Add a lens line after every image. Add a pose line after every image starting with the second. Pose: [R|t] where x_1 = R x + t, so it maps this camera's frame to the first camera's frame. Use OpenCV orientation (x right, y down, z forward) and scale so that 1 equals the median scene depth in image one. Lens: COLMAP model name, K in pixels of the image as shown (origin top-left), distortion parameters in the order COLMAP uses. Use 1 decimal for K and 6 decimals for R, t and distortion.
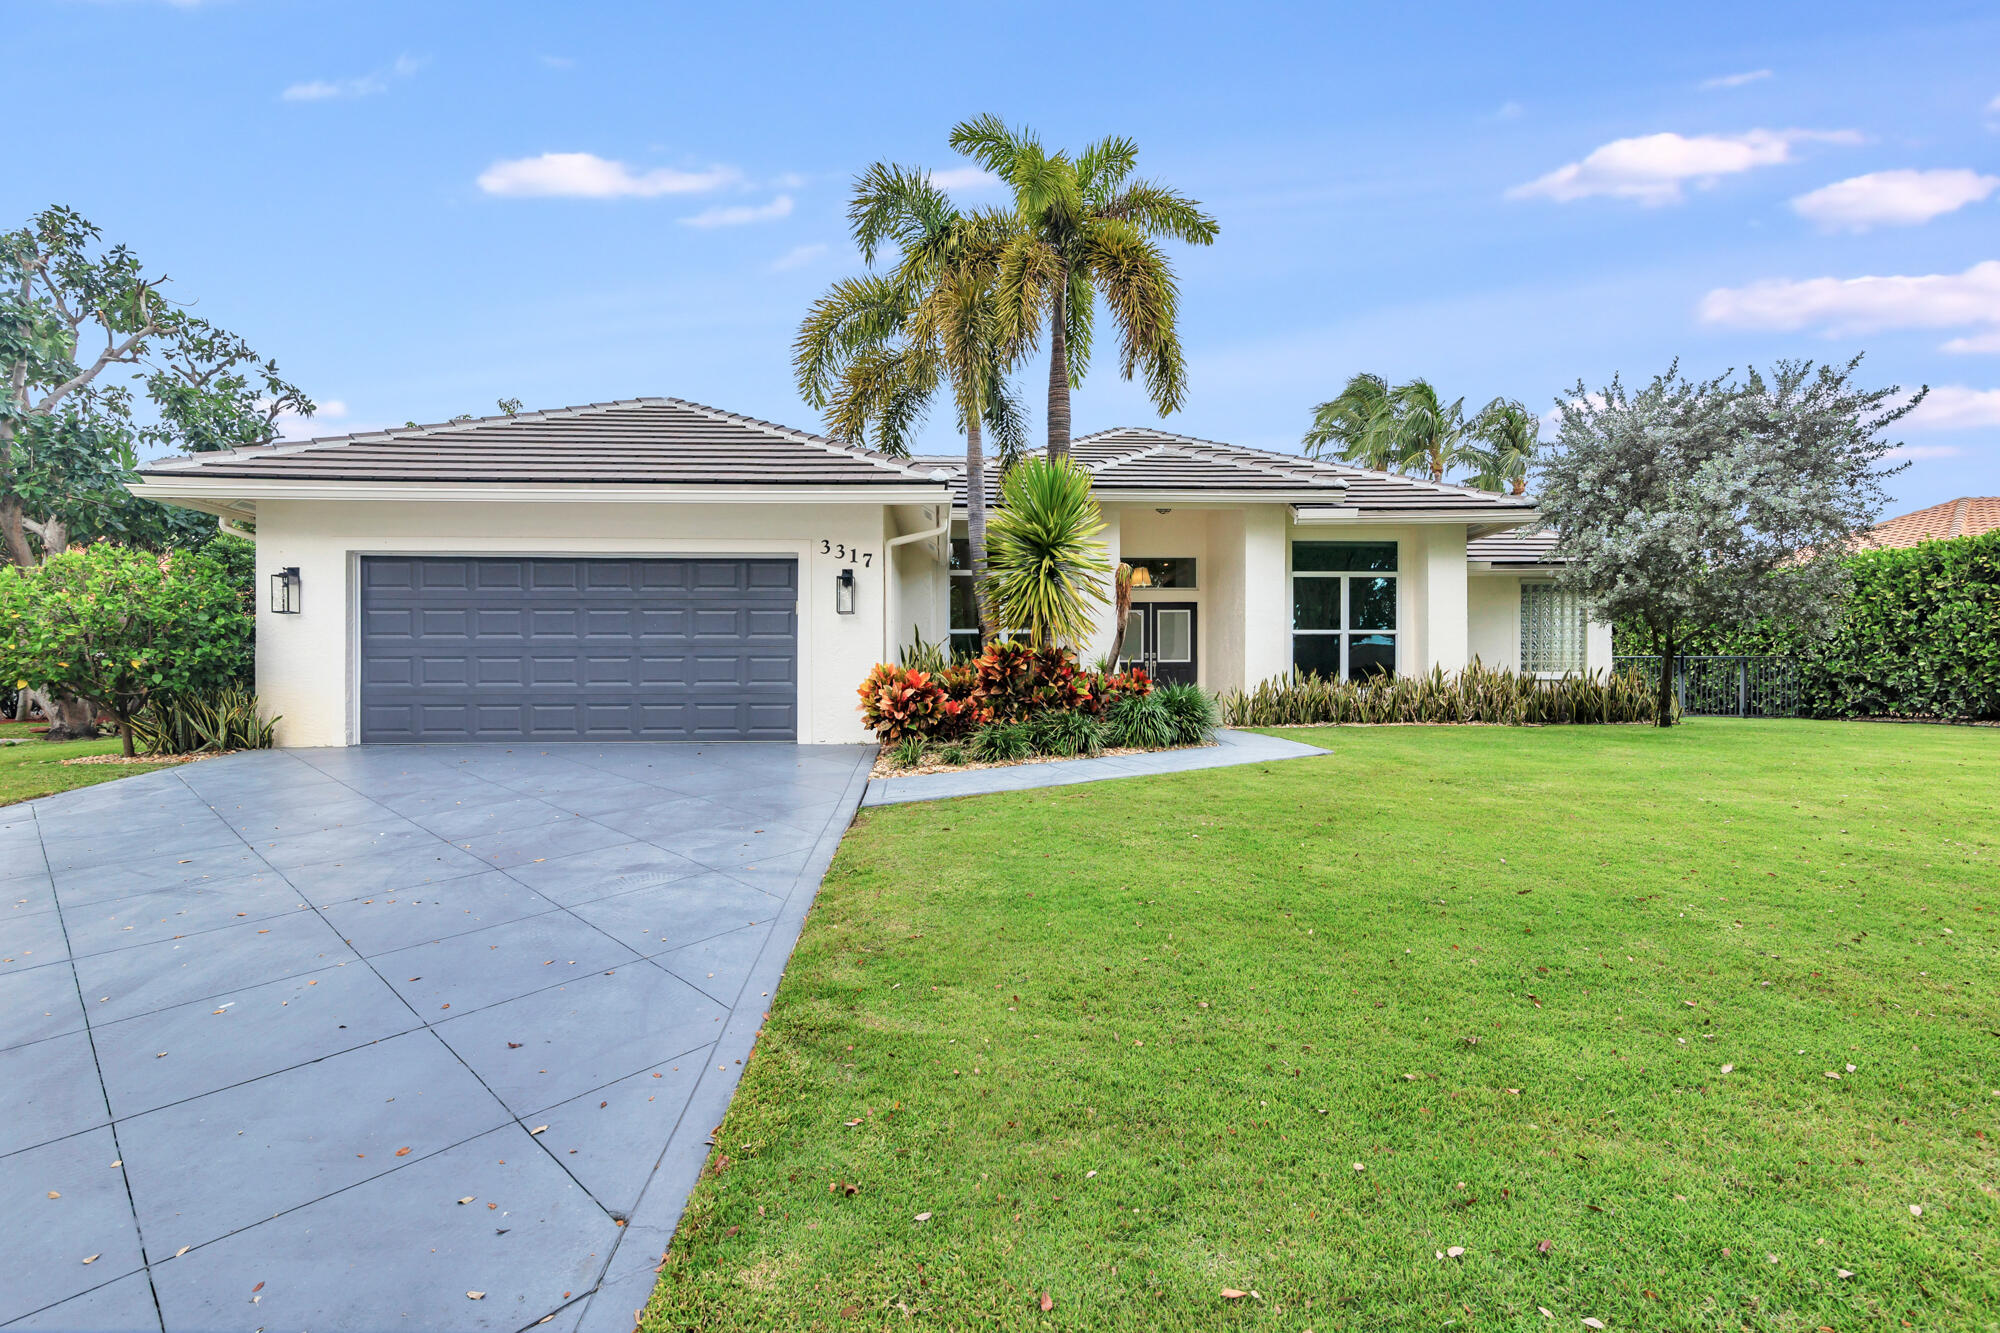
lens RADIAL K [[924.8, 0, 960.7], [0, 924.8, 674.8], [0, 0, 1]] dist [0.009289, -0.002180]
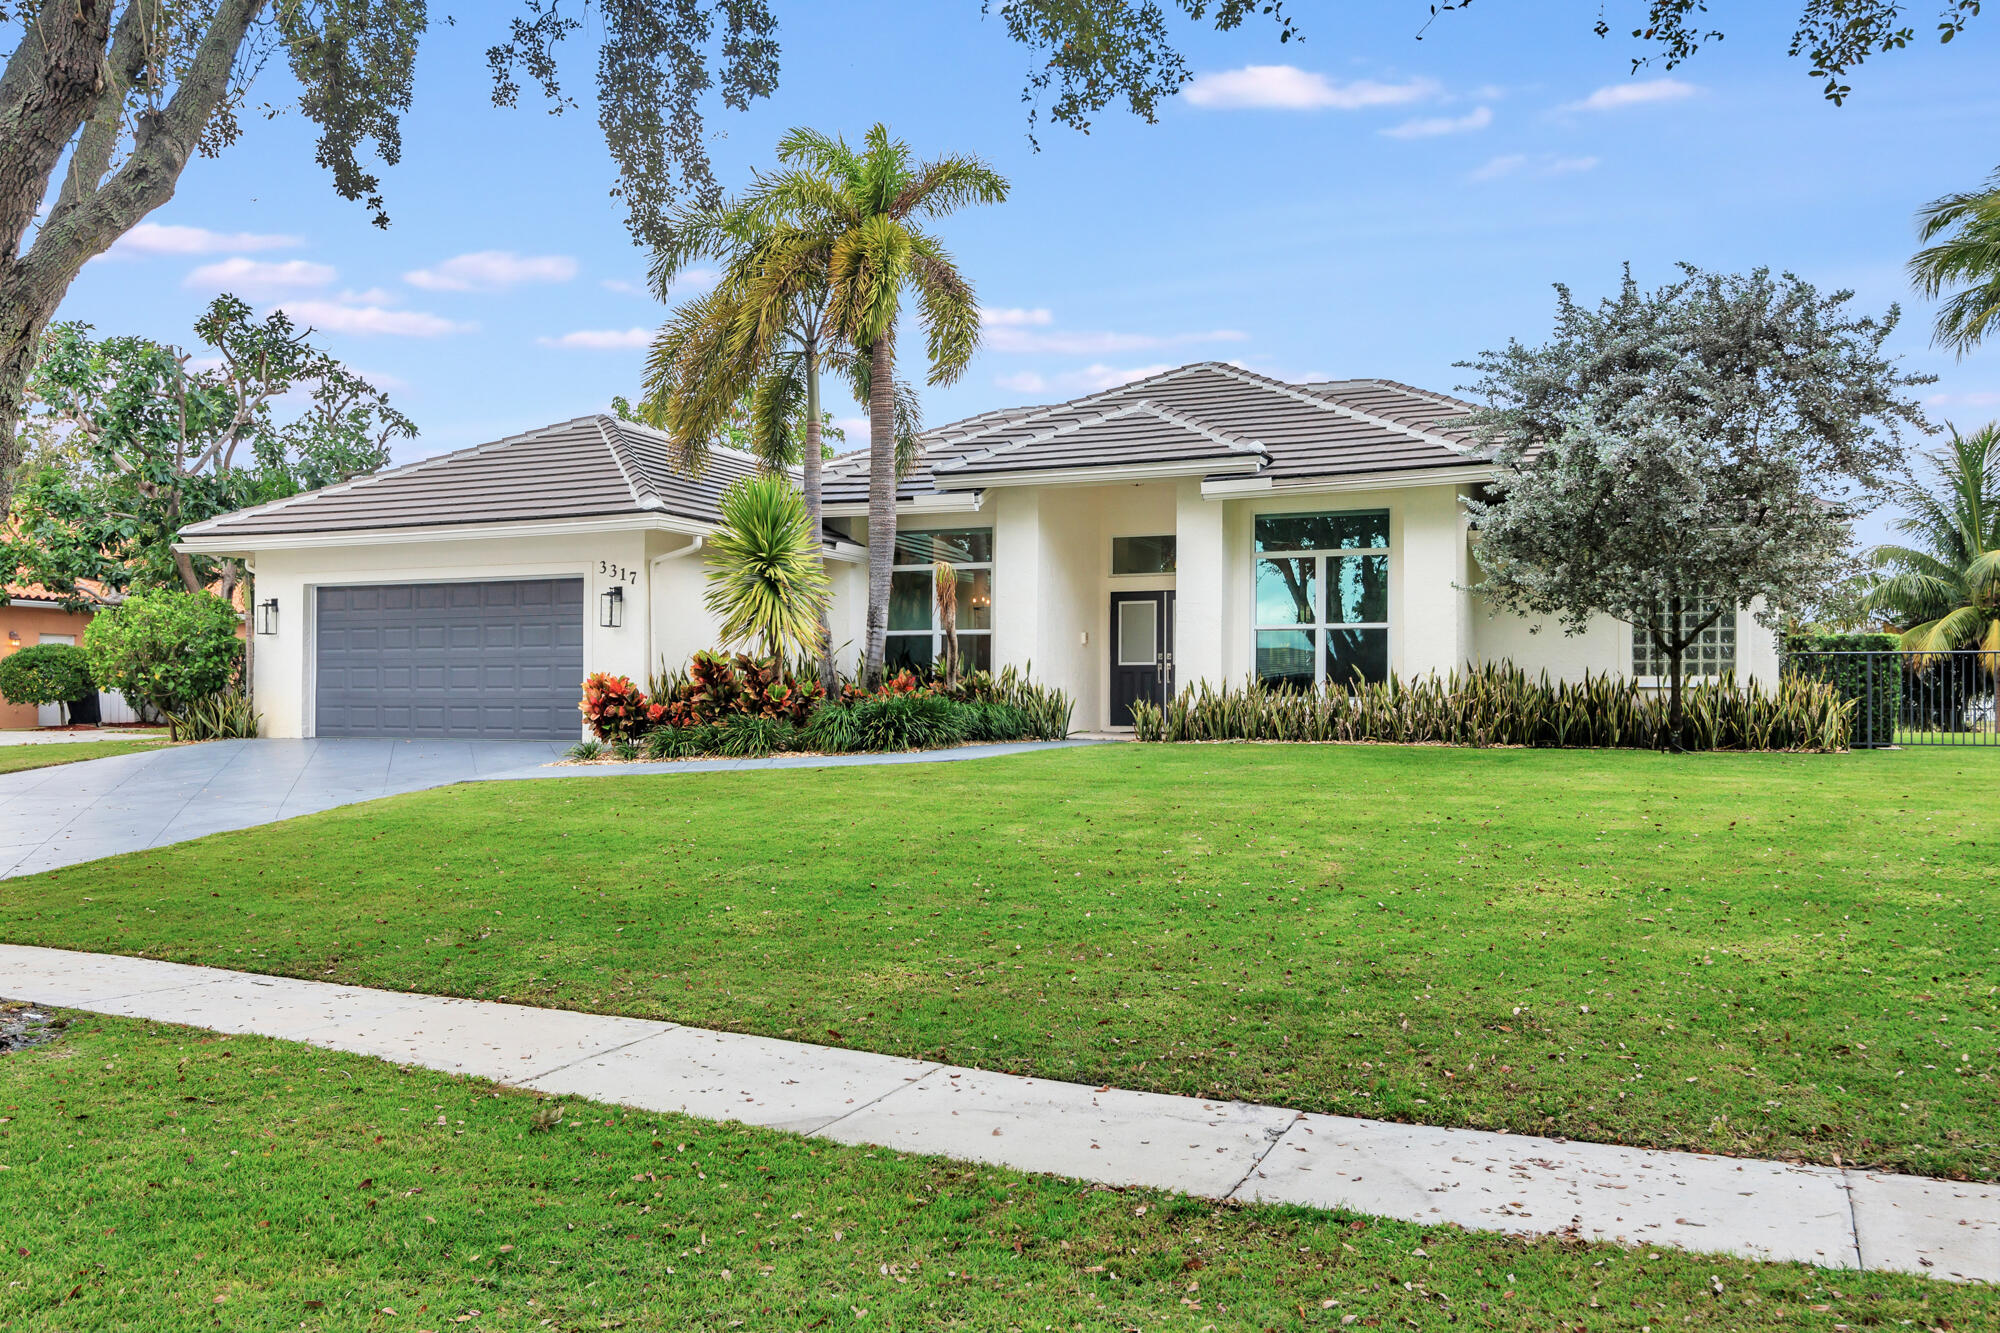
lens RADIAL K [[1554.6, 0, 1002.0], [0, 1554.6, 677.7], [0, 0, 1]] dist [0.003385, 0.008195]
pose [[0.888247, -0.001084, -0.459365, 0.992504], [0.000991, 0.999999, -0.000443, -0.003279], [0.459365, -0.000062, 0.888247, -0.384608]]
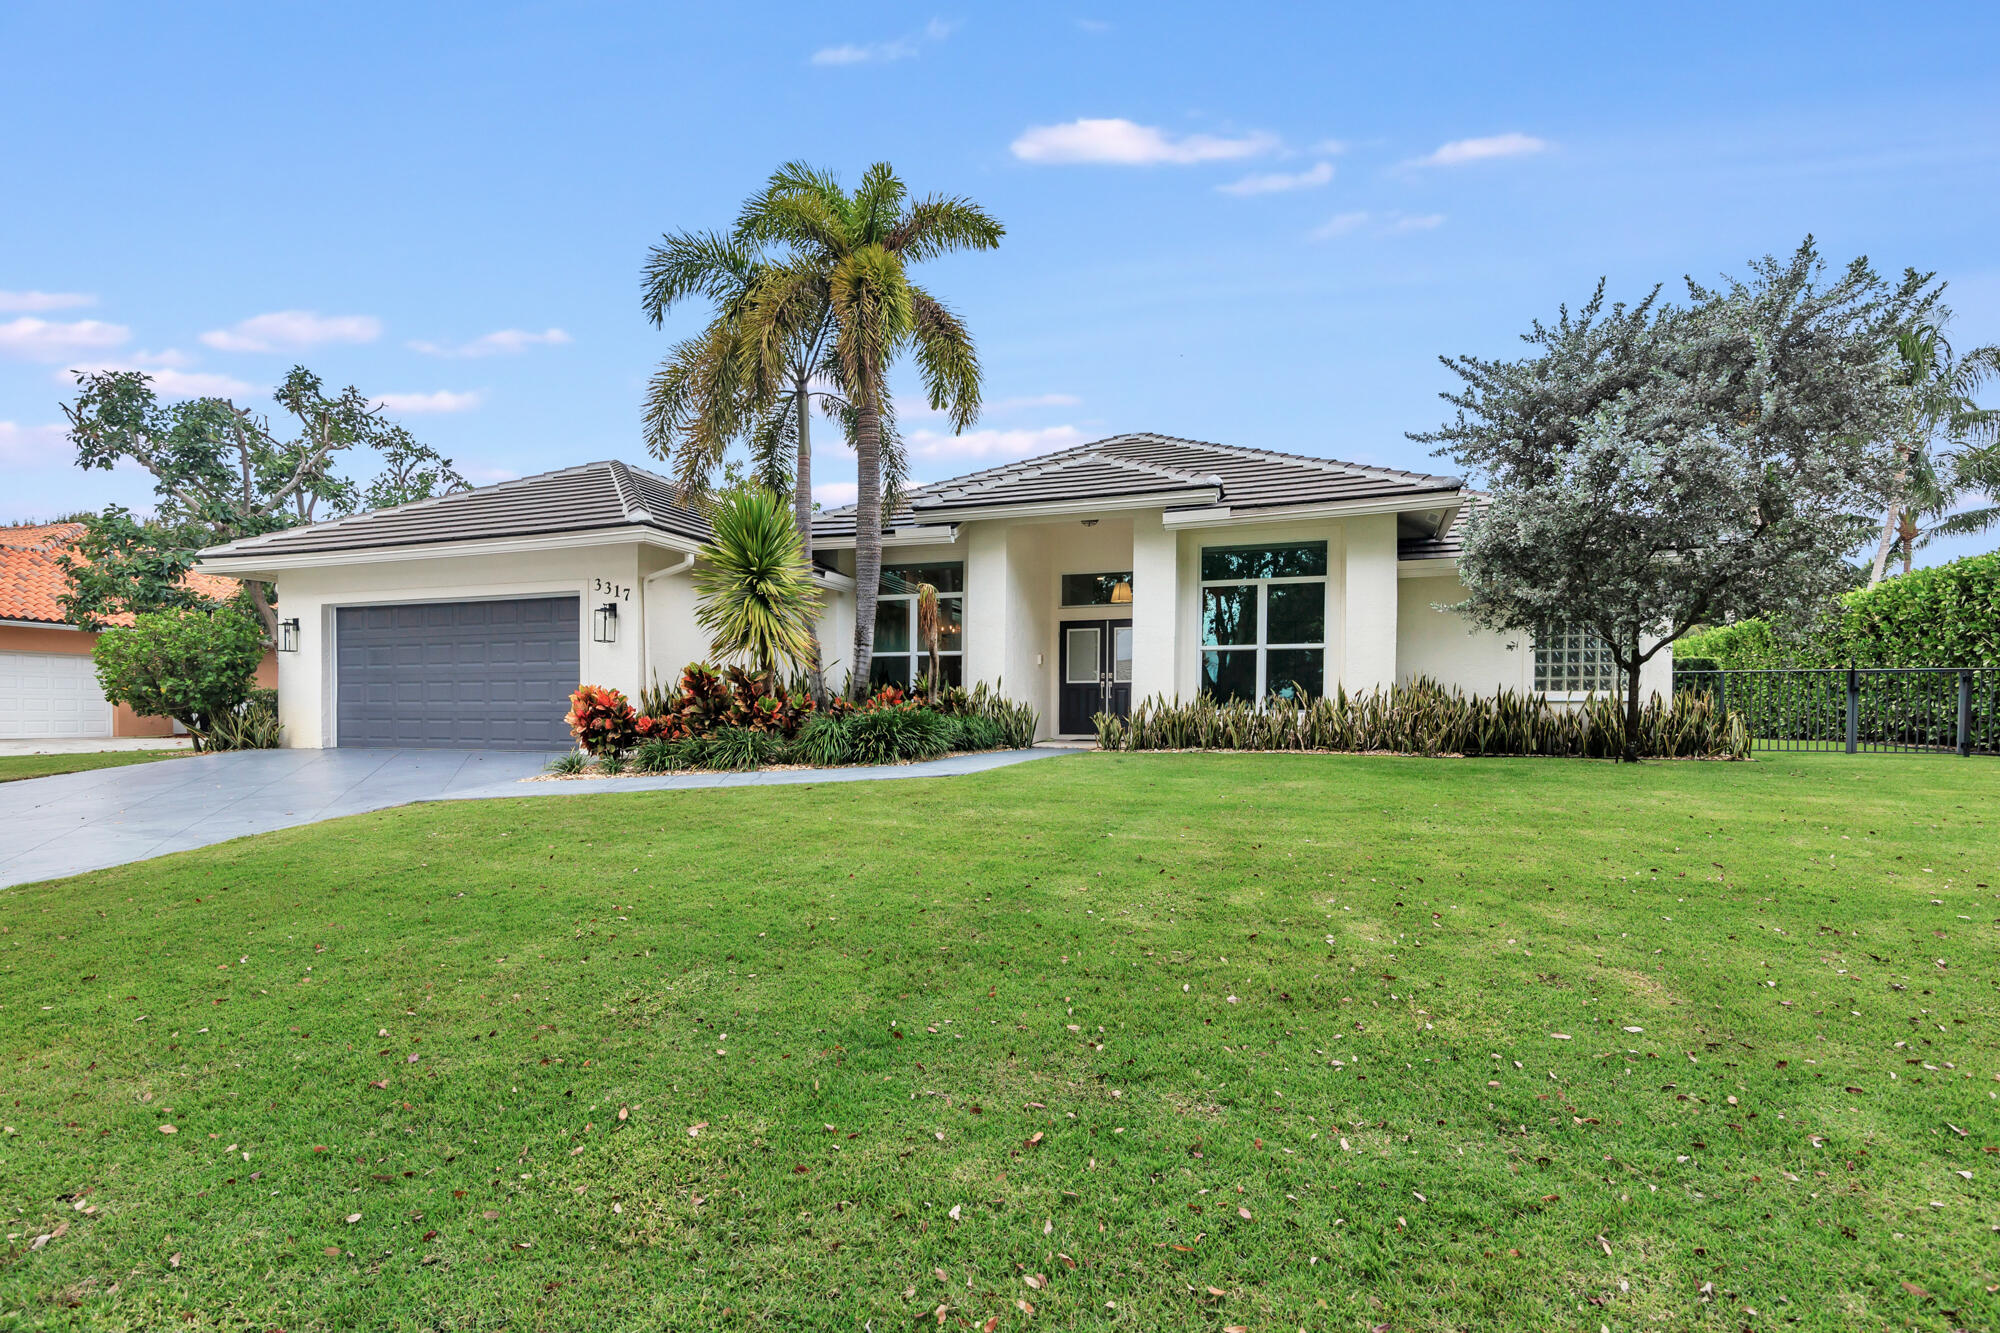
lens RADIAL K [[924.8, 0, 994.2], [0, 924.8, 712.5], [0, 0, 1]] dist [0.009289, -0.002180]
pose [[0.920711, 0.005515, -0.390206, 0.662513], [0.000404, 0.999886, 0.015085, 0.003776], [0.390245, -0.014046, 0.920604, 0.110263]]
